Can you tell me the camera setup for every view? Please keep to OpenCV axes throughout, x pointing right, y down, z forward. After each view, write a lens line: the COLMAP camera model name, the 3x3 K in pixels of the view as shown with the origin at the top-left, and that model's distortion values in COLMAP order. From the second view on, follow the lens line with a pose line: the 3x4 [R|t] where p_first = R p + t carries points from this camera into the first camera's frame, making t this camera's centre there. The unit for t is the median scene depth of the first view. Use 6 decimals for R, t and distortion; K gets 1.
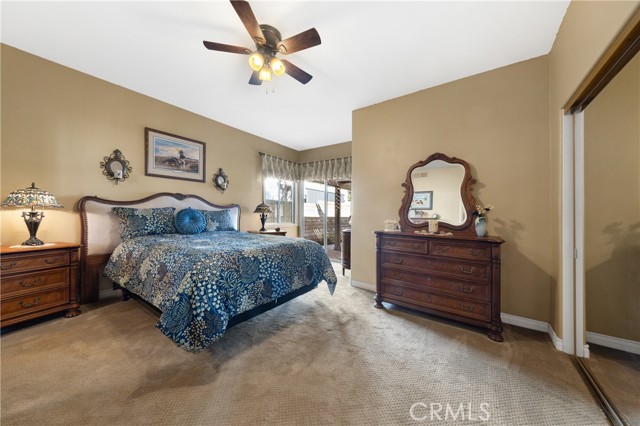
lens RADIAL K [[215.6, 0, 318.8], [0, 215.6, 213.2], [0, 0, 1]] dist [0.003285, -0.000595]
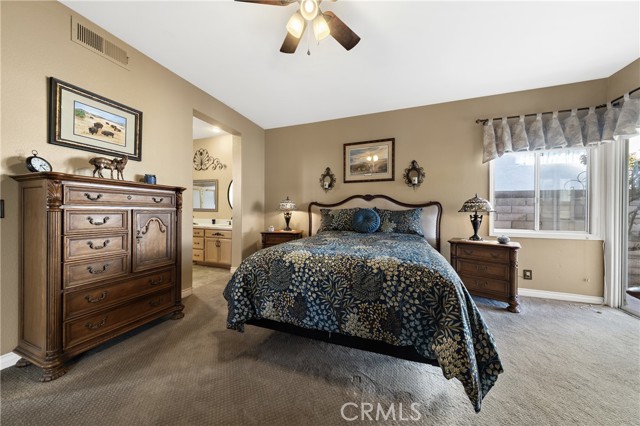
lens RADIAL K [[210.7, 0, 320.5], [0, 210.7, 211.5], [0, 0, 1]] dist [0.011695, -0.000070]
pose [[0.271750, -0.011896, -0.962294, 0.324153], [-0.001157, 0.999919, -0.012688, 0.006063], [0.962367, 0.004561, 0.271714, 0.535336]]
